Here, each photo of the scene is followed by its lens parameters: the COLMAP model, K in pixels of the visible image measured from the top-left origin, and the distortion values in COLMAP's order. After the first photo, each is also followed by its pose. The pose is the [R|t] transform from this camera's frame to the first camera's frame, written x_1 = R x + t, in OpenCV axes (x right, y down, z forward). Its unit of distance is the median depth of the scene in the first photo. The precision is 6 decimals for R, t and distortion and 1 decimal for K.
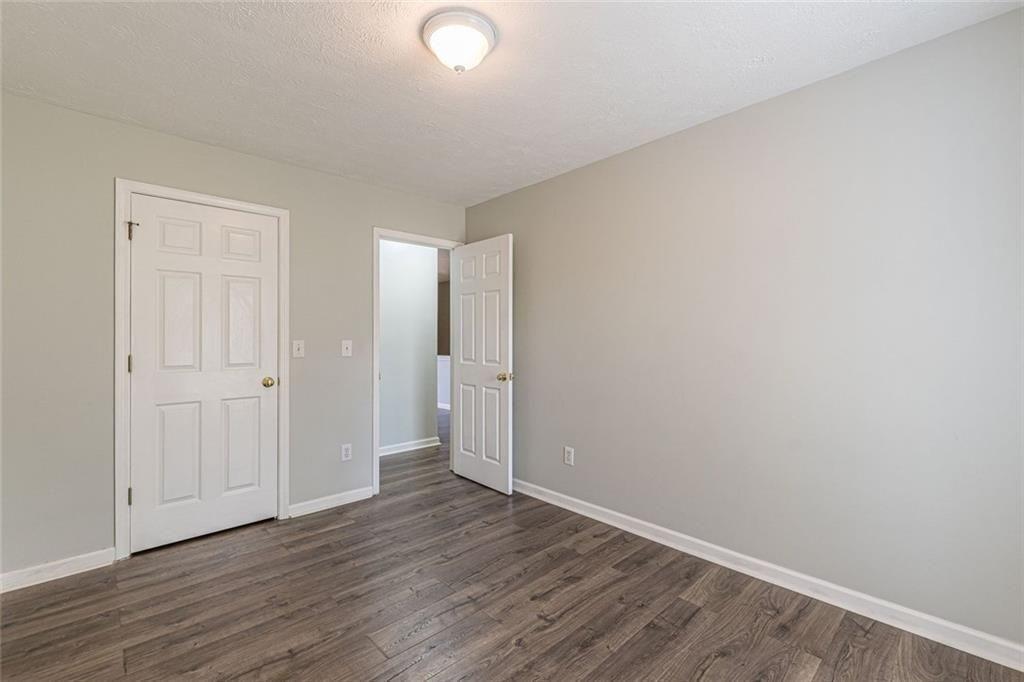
lens RADIAL K [[444.0, 0, 509.9], [0, 444.0, 337.1], [0, 0, 1]] dist [0.010792, -0.004528]
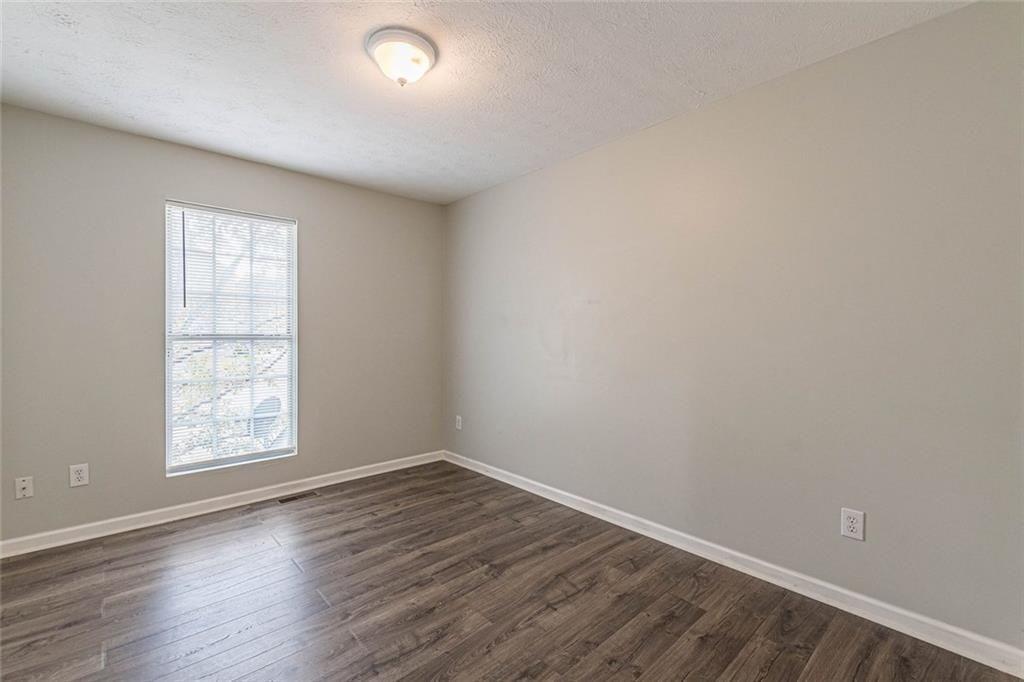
lens RADIAL K [[444.0, 0, 506.1], [0, 444.0, 335.3], [0, 0, 1]] dist [0.010792, -0.004528]
pose [[-0.999709, 0.001907, 0.024031, -0.280426], [0.001970, 0.999995, 0.002601, 0.010417], [-0.024026, 0.002647, -0.999708, 1.488057]]
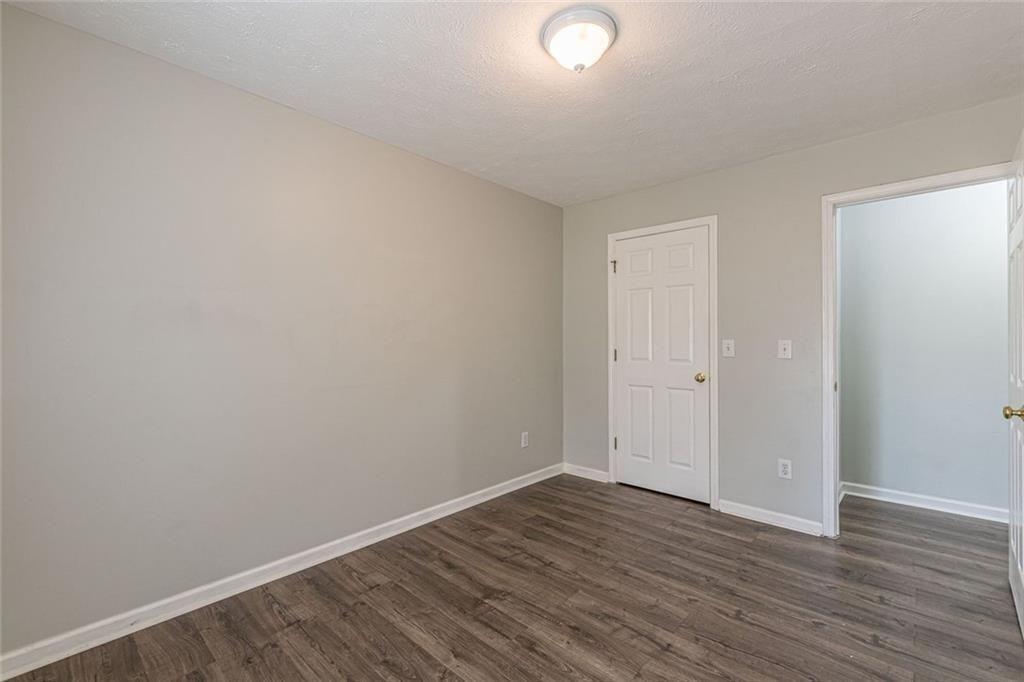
lens RADIAL K [[444.0, 0, 515.5], [0, 444.0, 339.6], [0, 0, 1]] dist [0.010792, -0.004528]
pose [[0.076563, 0.000458, -0.997065, 0.618376], [0.004388, 0.999990, 0.000796, 0.005338], [0.997055, -0.004436, 0.076561, 0.552995]]
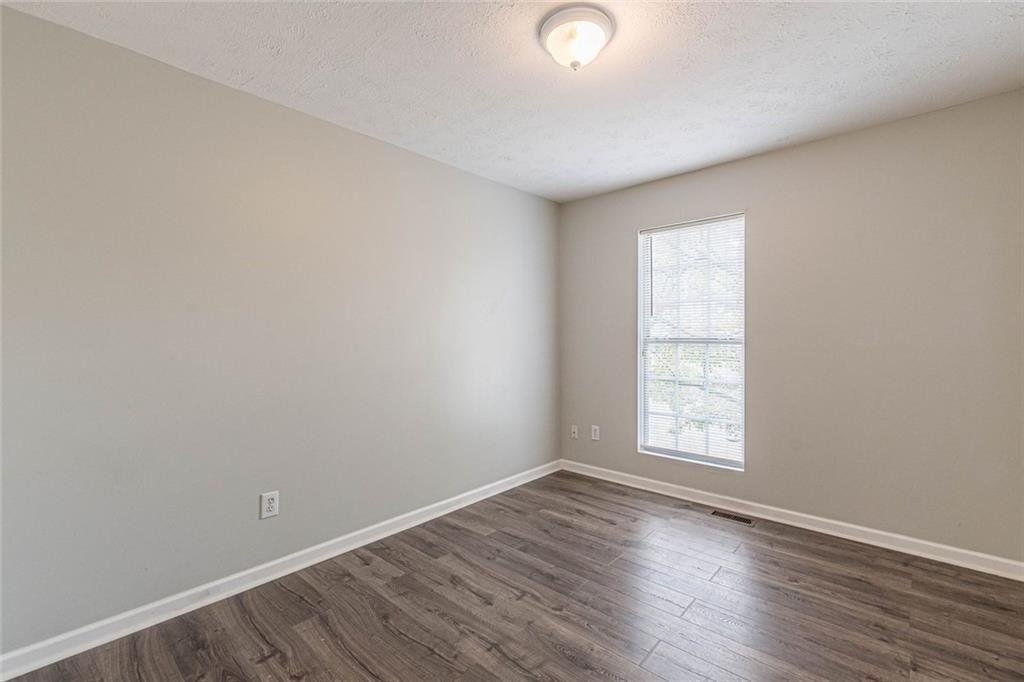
lens RADIAL K [[444.0, 0, 517.2], [0, 444.0, 334.4], [0, 0, 1]] dist [0.010792, -0.004528]
pose [[-0.086739, 0.008039, 0.996199, -0.784013], [0.002672, 0.999966, -0.007836, 0.007135], [-0.996228, 0.001982, -0.086757, 0.867296]]
